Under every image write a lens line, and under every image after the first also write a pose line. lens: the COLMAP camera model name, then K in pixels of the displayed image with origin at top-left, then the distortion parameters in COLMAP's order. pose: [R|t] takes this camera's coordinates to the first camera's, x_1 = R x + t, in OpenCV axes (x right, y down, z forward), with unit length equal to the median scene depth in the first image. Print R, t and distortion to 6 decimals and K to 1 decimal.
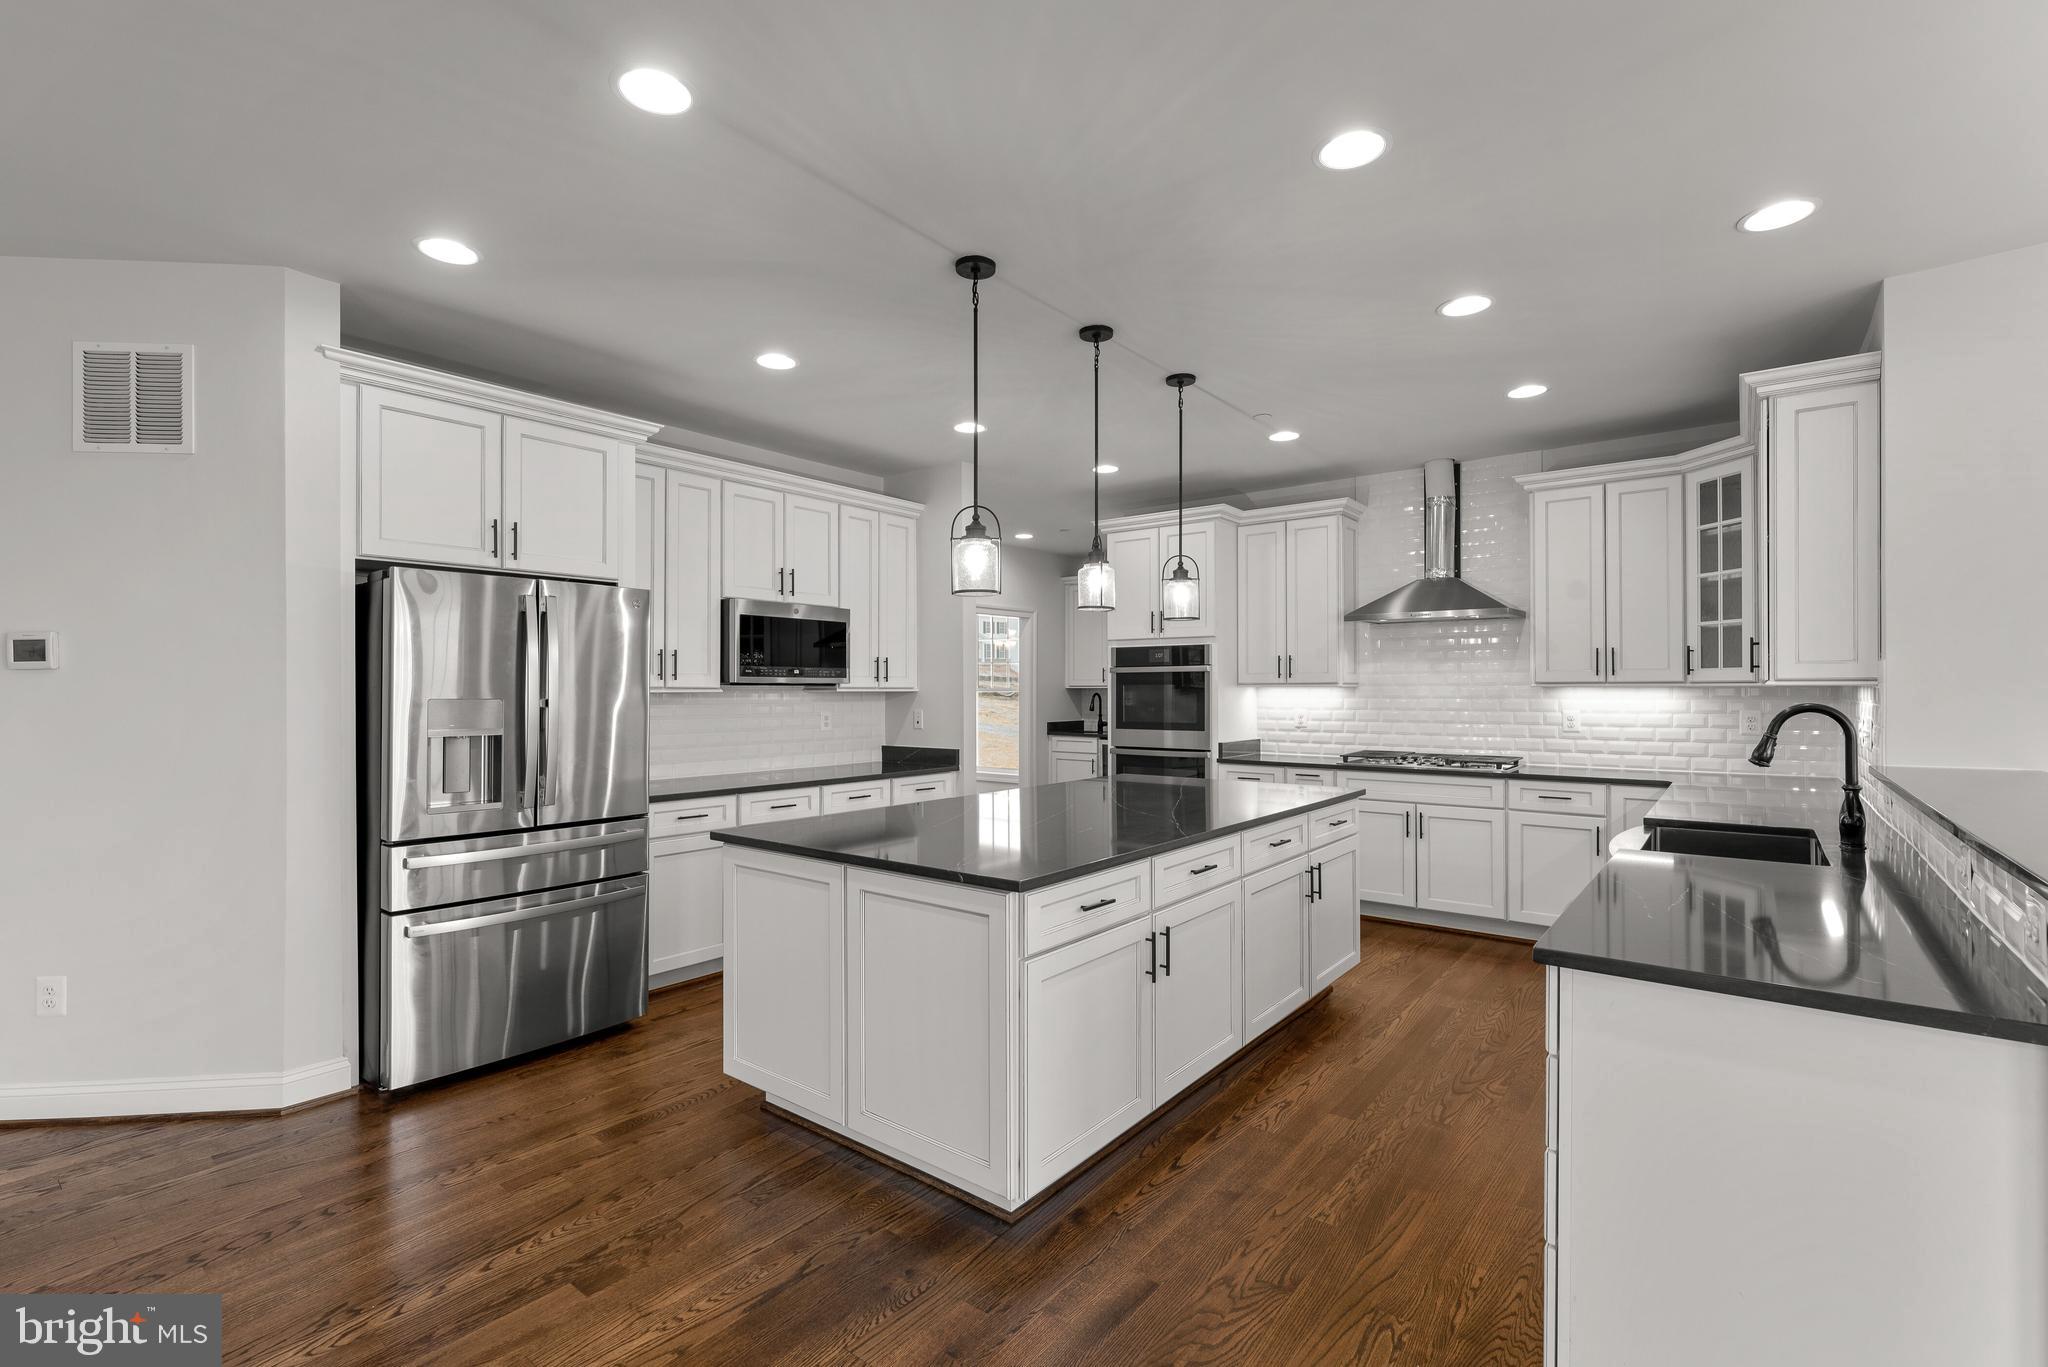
lens RADIAL K [[848.5, 0, 1031.8], [0, 848.5, 695.2], [0, 0, 1]] dist [-0.001172, -0.000019]
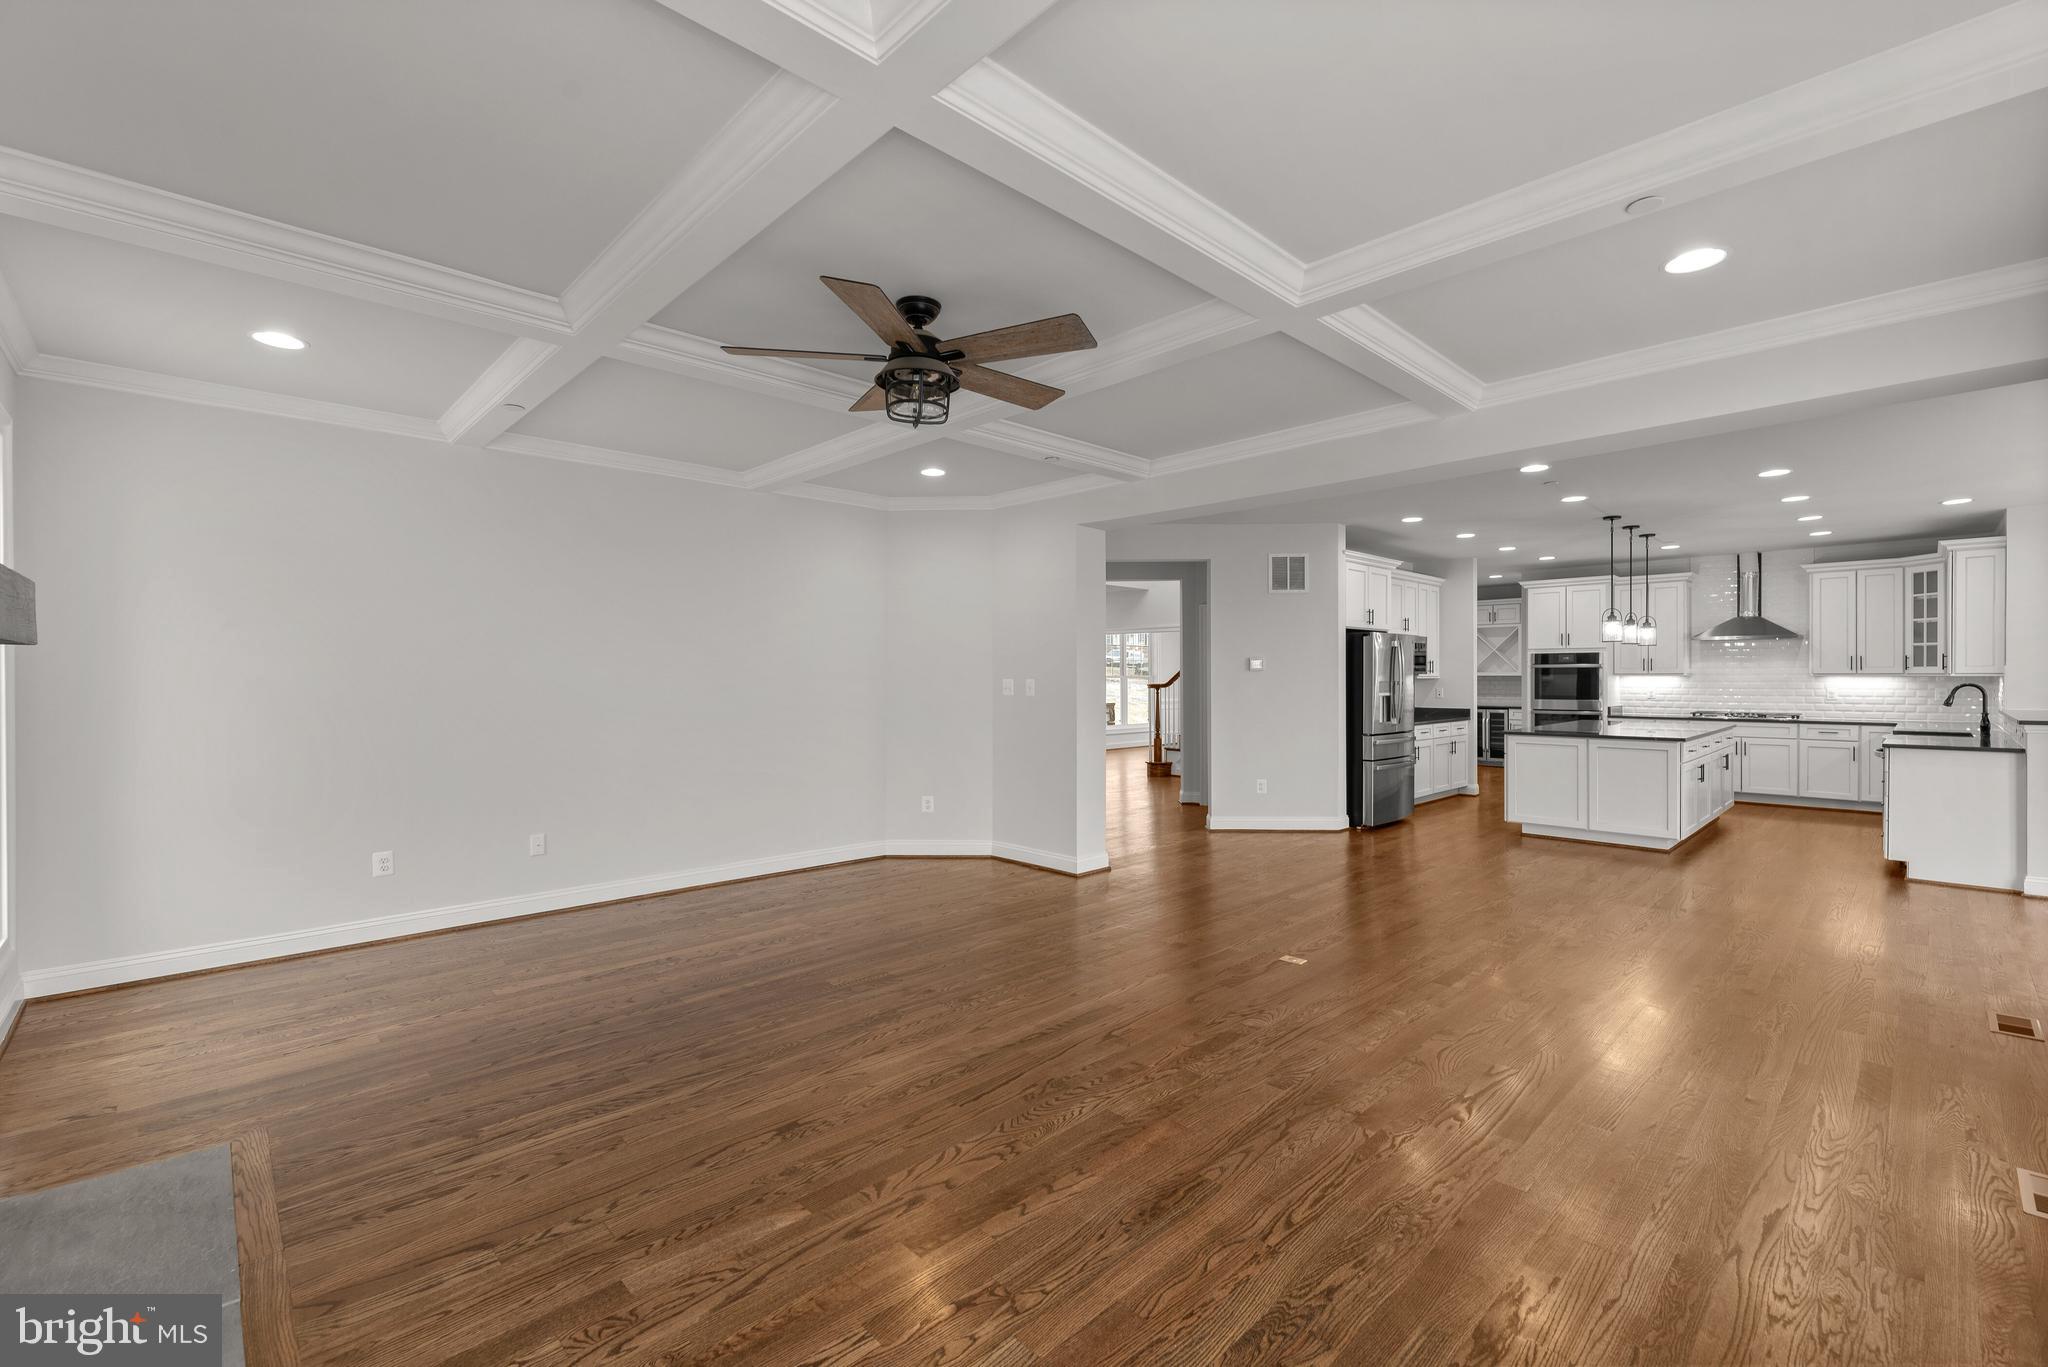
lens RADIAL K [[838.2, 0, 1016.6], [0, 838.2, 686.8], [0, 0, 1]] dist [-0.000492, 0.000007]
pose [[0.991893, 0.002107, -0.127062, -1.028346], [-0.001326, 0.999980, 0.006230, 0.005518], [0.127073, -0.006011, 0.991875, -1.193880]]
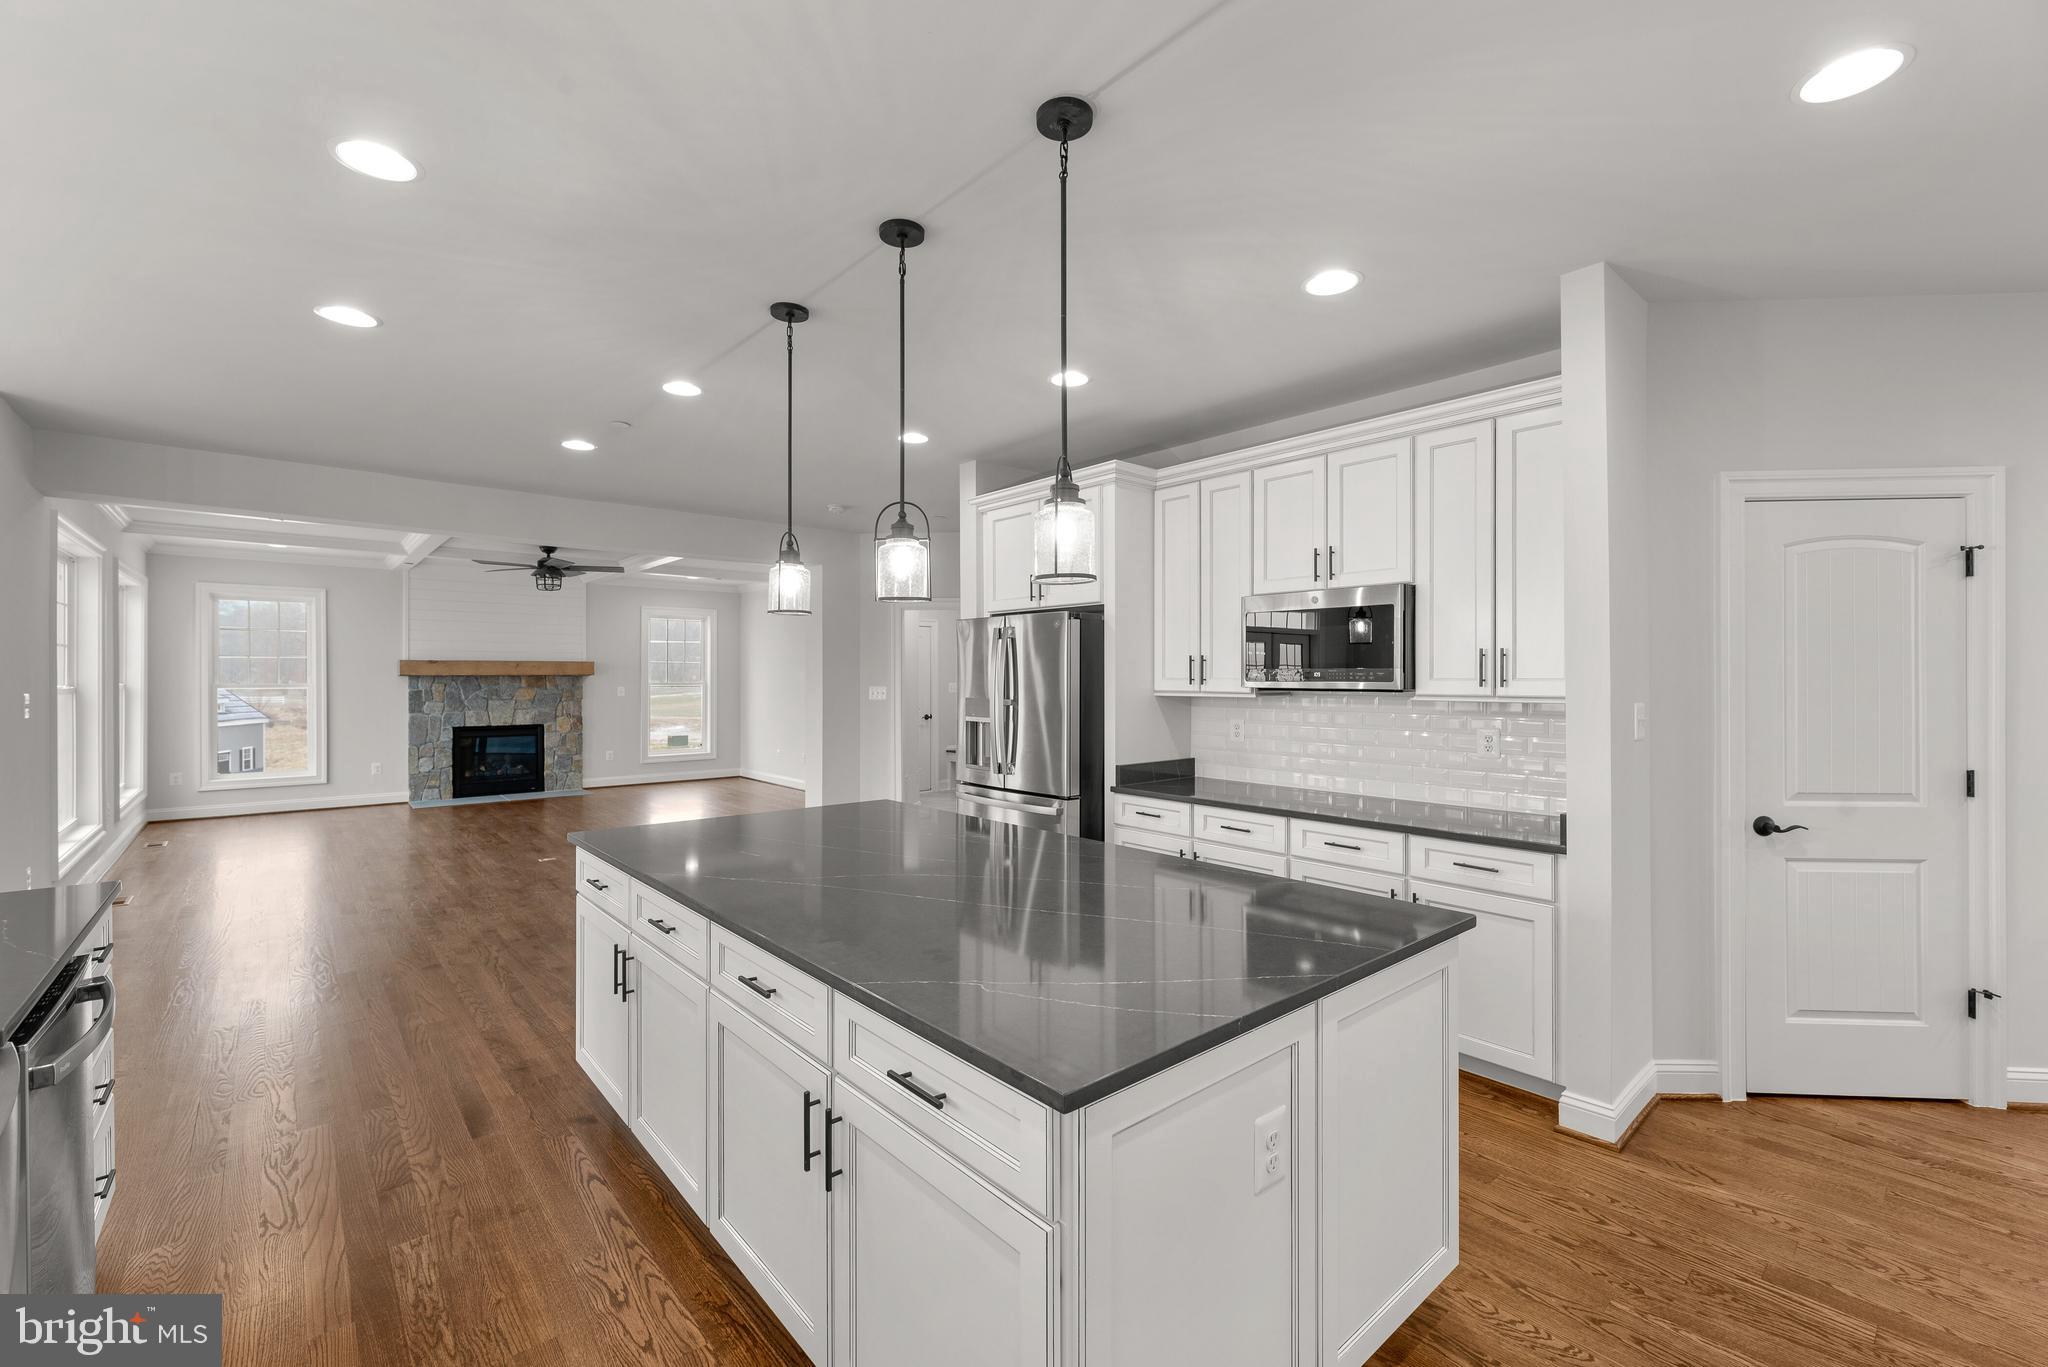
lens RADIAL K [[838.2, 0, 1016.6], [0, 838.2, 686.8], [0, 0, 1]] dist [-0.000492, 0.000007]
pose [[-0.148479, 0.002253, -0.988913, 0.662254], [-0.009661, 0.999946, 0.003729, -0.020111], [0.988868, 0.010108, -0.148450, 1.010707]]
